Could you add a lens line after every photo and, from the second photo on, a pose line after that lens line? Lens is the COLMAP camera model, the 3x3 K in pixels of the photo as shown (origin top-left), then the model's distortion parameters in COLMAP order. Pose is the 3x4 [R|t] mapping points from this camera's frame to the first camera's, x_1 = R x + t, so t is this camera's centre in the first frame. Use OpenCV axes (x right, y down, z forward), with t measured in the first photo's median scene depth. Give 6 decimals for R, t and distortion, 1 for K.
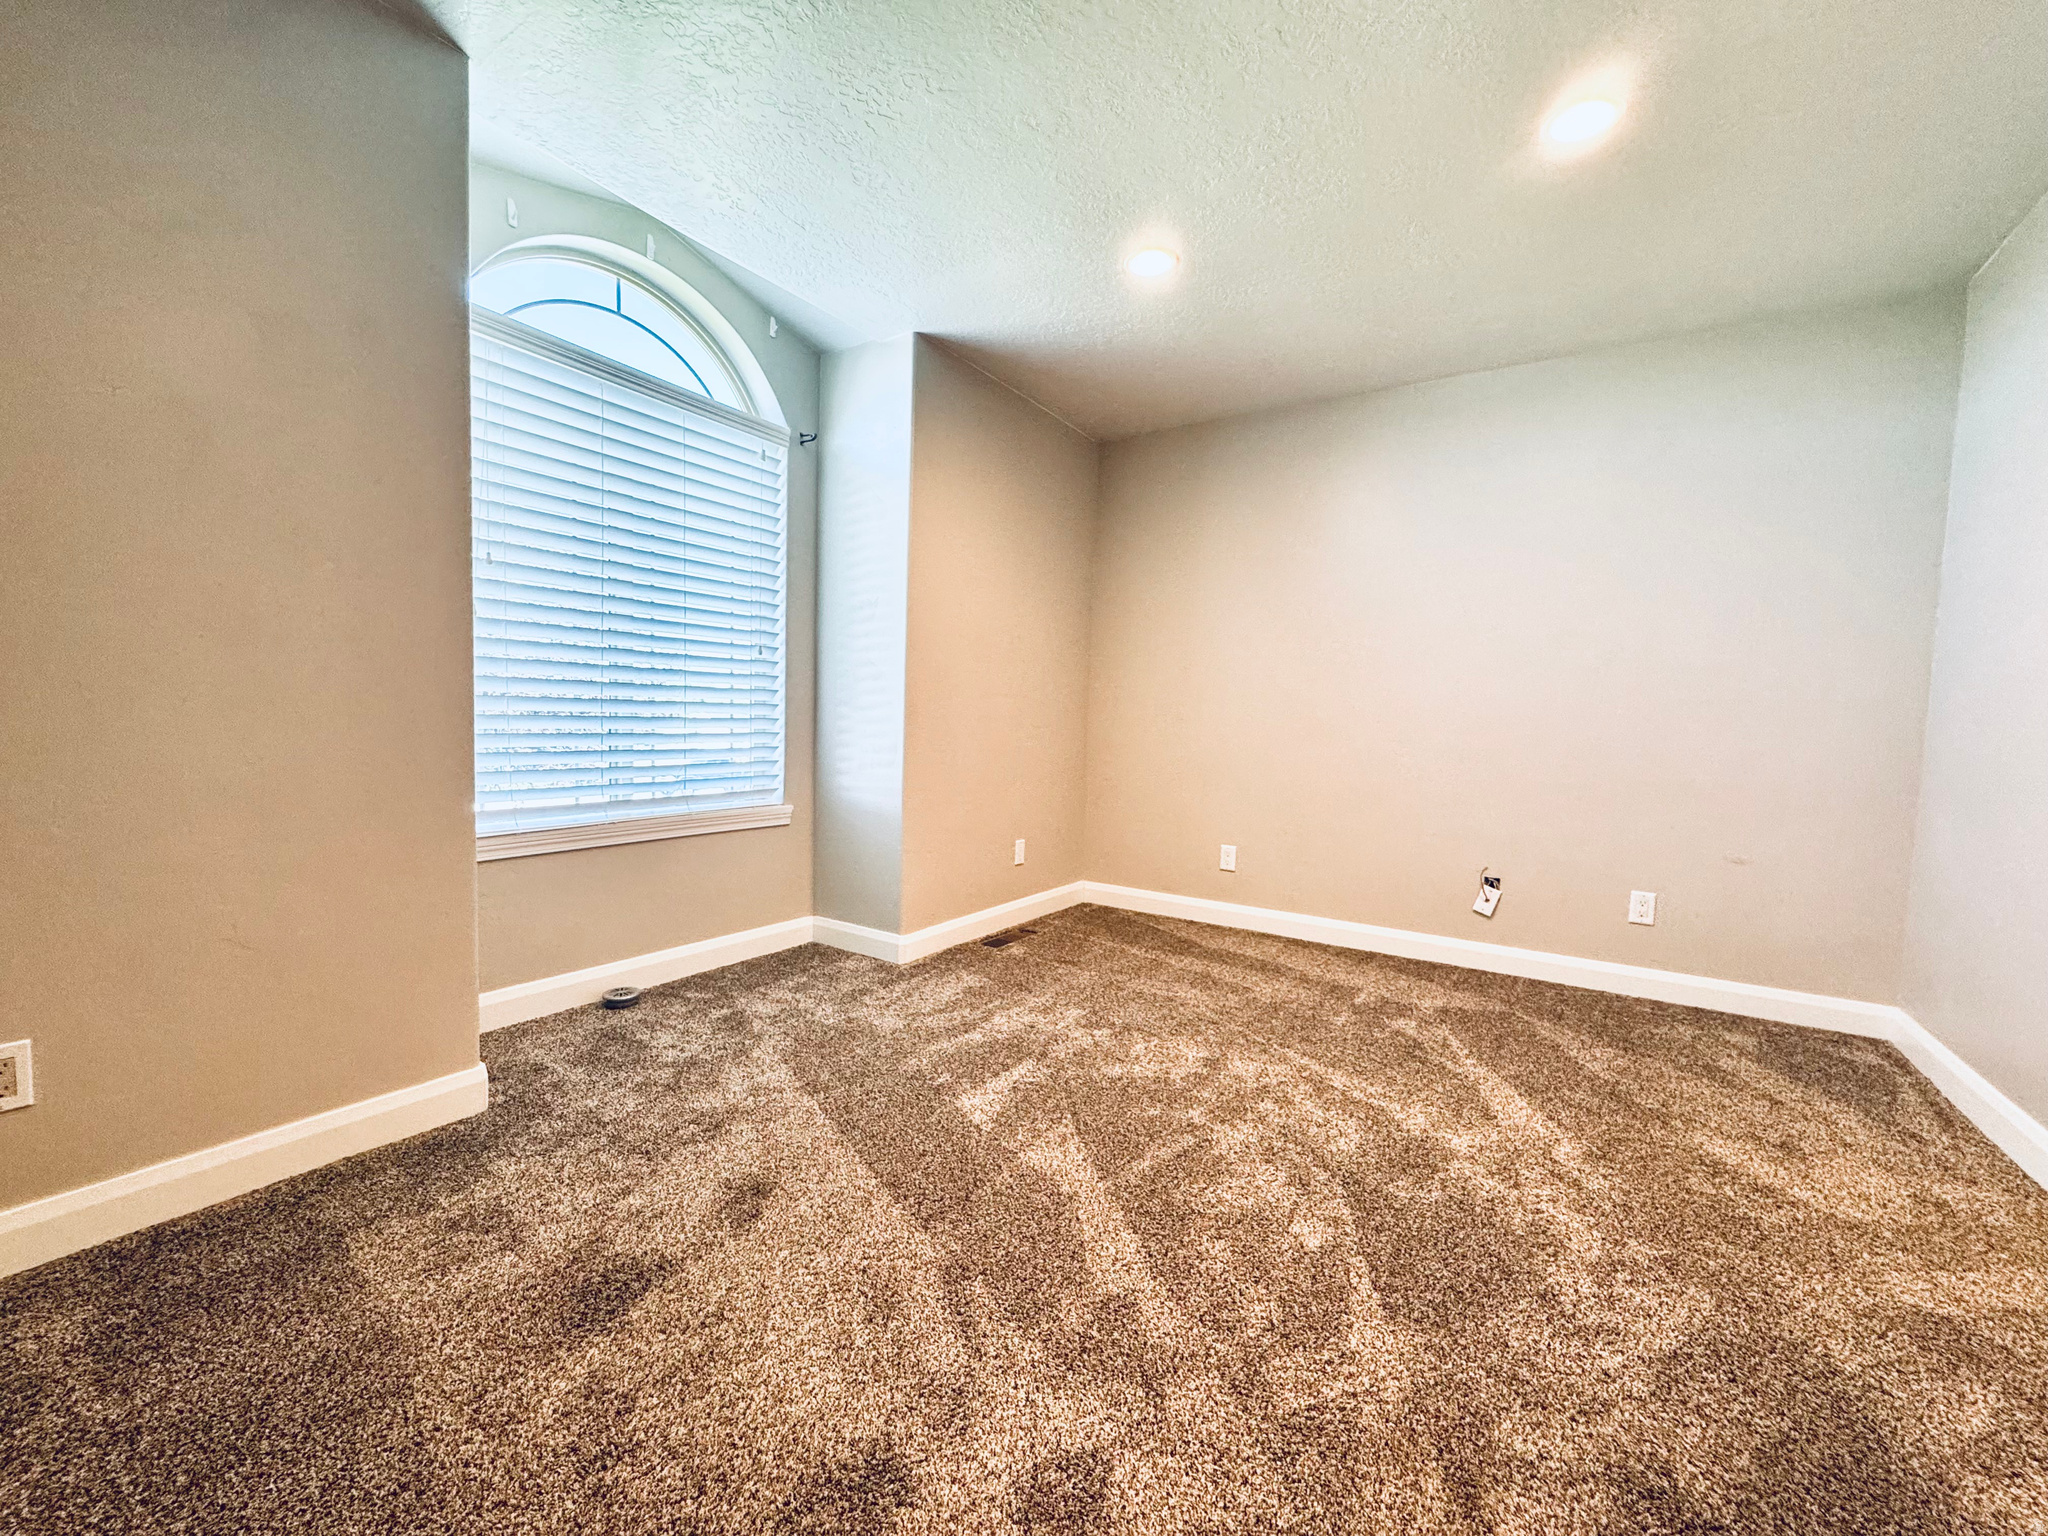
lens RADIAL K [[820.2, 0, 1026.5], [0, 820.2, 777.4], [0, 0, 1]] dist [-0.001080, 0.001058]
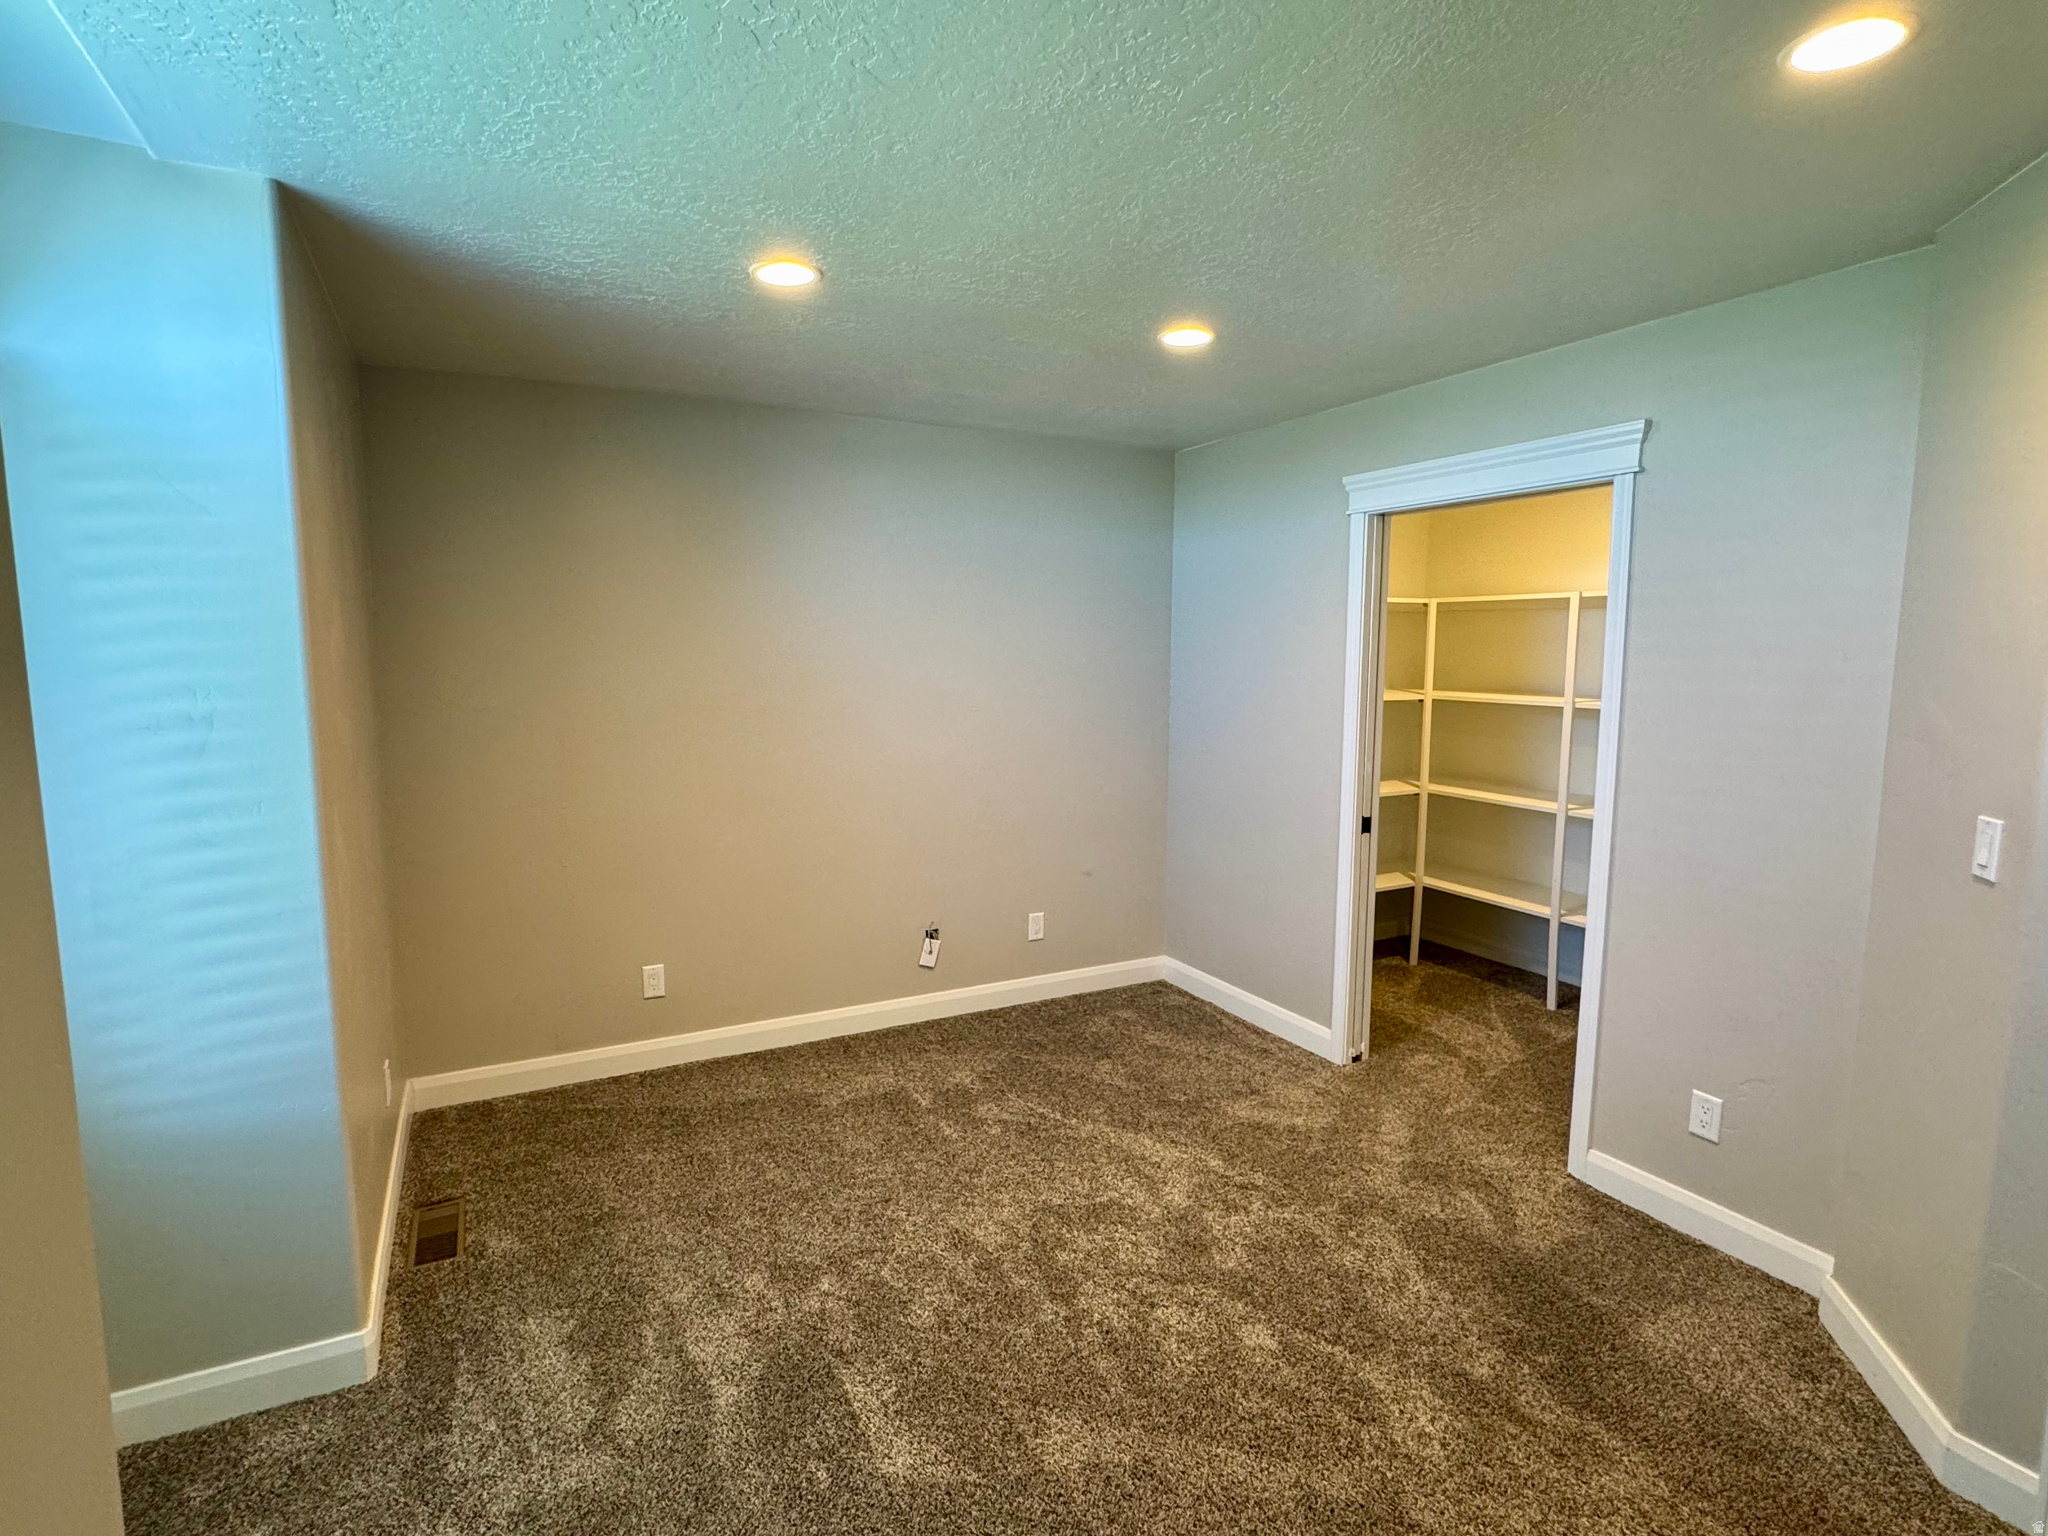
lens RADIAL K [[1036.2, 0, 1032.9], [0, 1036.2, 756.7], [0, 0, 1]] dist [-0.004675, 0.000565]
pose [[0.469565, -0.121263, 0.874531, -0.665057], [0.071172, 0.992498, 0.099406, -0.294017], [-0.880025, 0.015564, 0.474673, 0.374725]]
